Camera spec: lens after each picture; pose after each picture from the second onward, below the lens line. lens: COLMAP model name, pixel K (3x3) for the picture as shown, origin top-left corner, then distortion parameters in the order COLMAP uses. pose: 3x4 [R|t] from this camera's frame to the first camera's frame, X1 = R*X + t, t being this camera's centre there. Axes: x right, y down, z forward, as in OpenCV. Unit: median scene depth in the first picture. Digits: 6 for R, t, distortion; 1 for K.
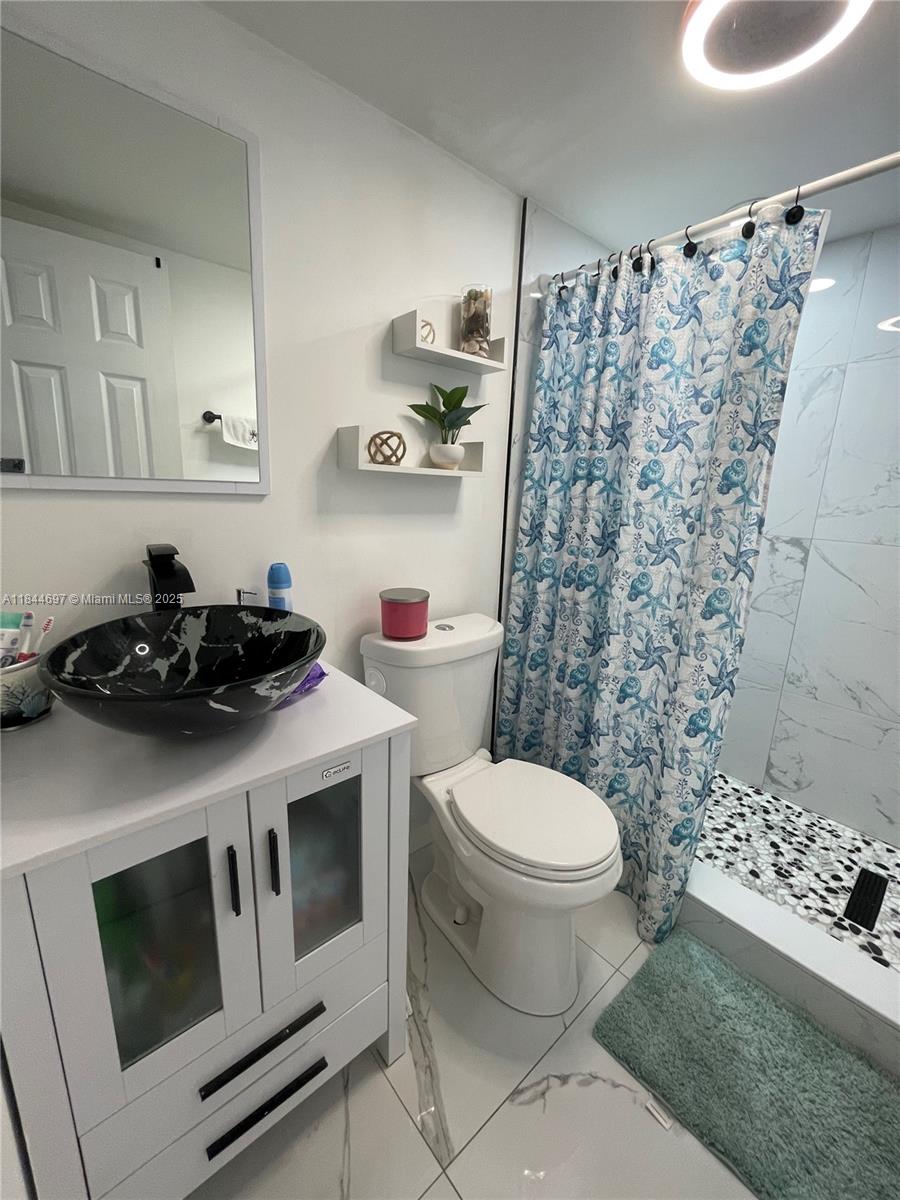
lens RADIAL K [[485.1, 0, 450.6], [0, 485.1, 597.0], [0, 0, 1]] dist [-0.006534, 0.003511]
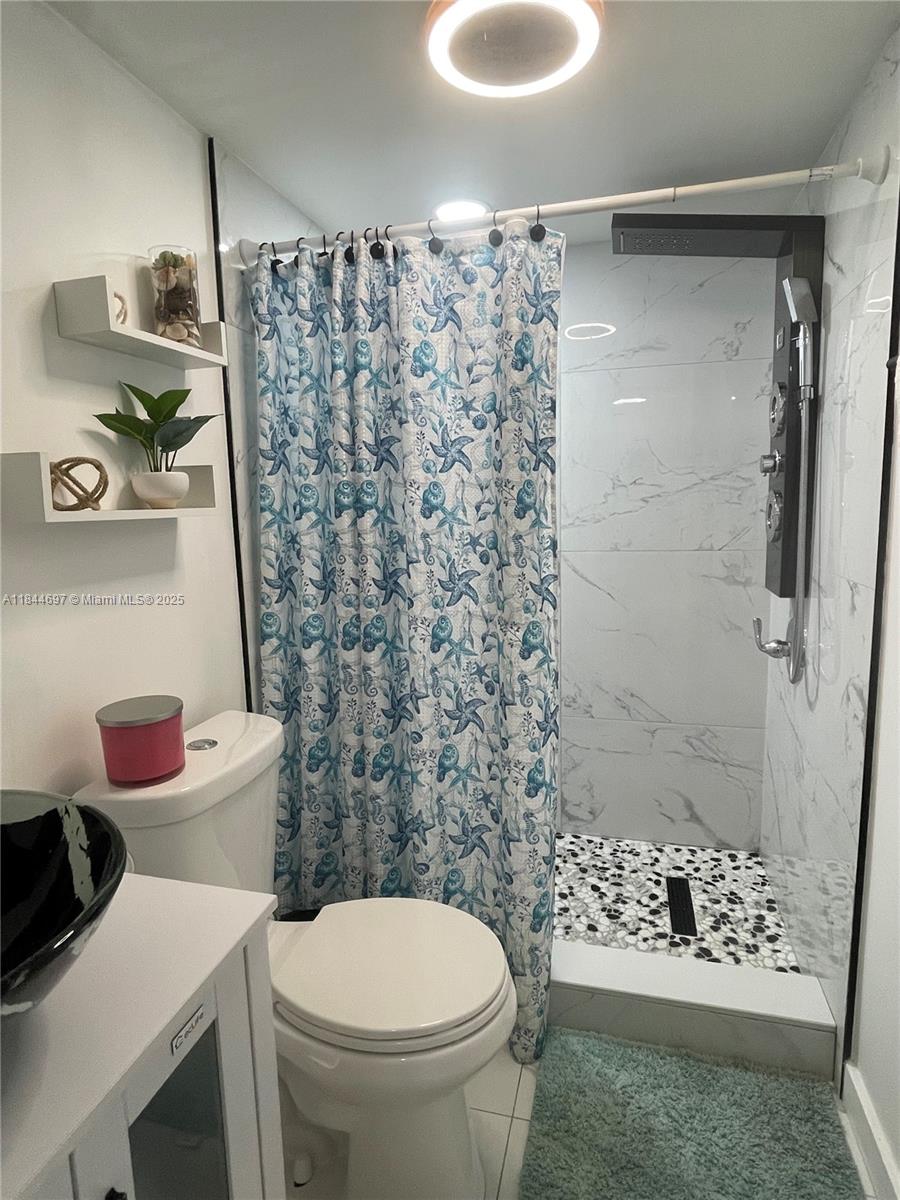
lens RADIAL K [[668.2, 0, 446.9], [0, 668.2, 597.6], [0, 0, 1]] dist [0.001153, -0.001482]
pose [[0.828176, -0.137989, 0.543216, -0.206416], [0.177480, 0.983908, -0.020648, -0.056837], [-0.531626, 0.113510, 0.839339, 0.042310]]
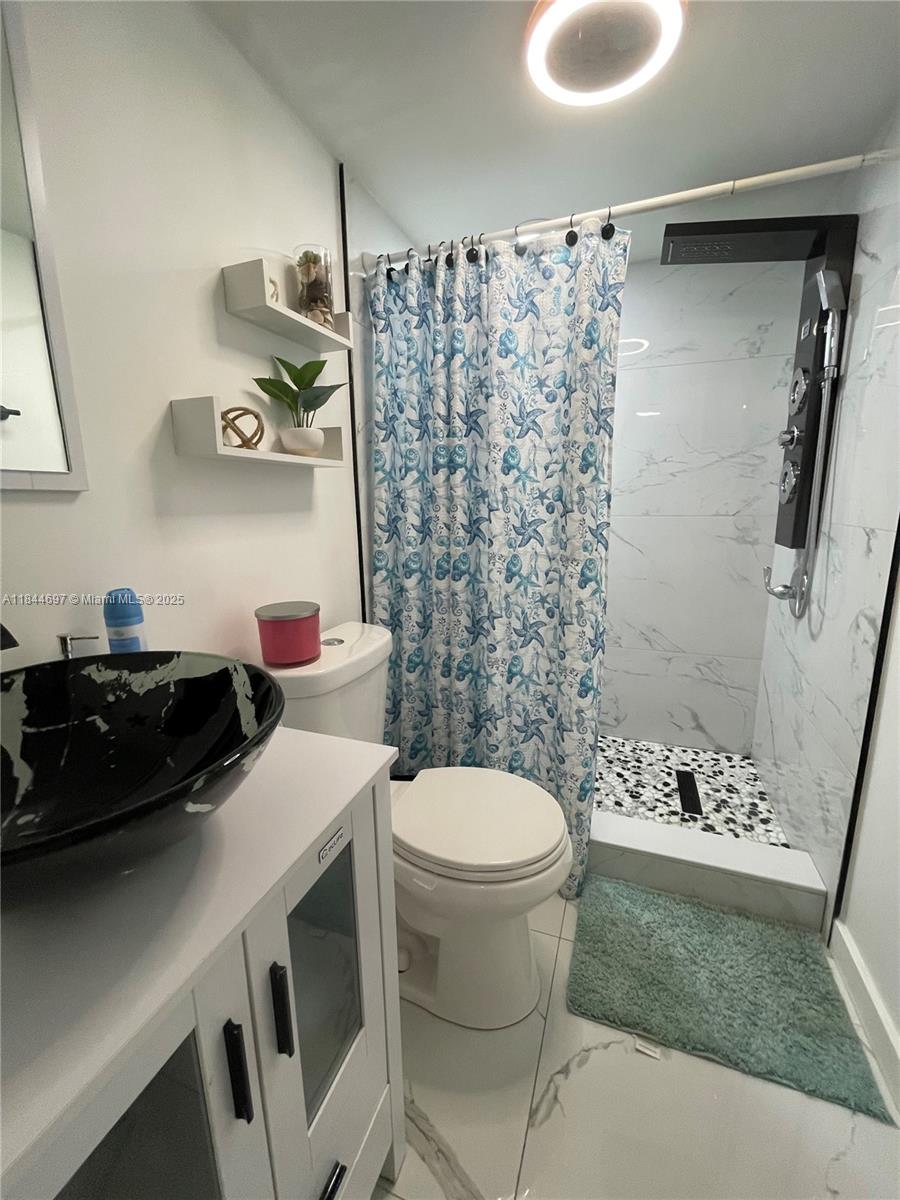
lens RADIAL K [[485.1, 0, 450.6], [0, 485.1, 597.0], [0, 0, 1]] dist [-0.006534, 0.003511]
pose [[0.876335, -0.143015, 0.459982, -0.215297], [0.151347, 0.988299, 0.018936, -0.000425], [-0.457308, 0.053022, 0.887726, 0.144714]]
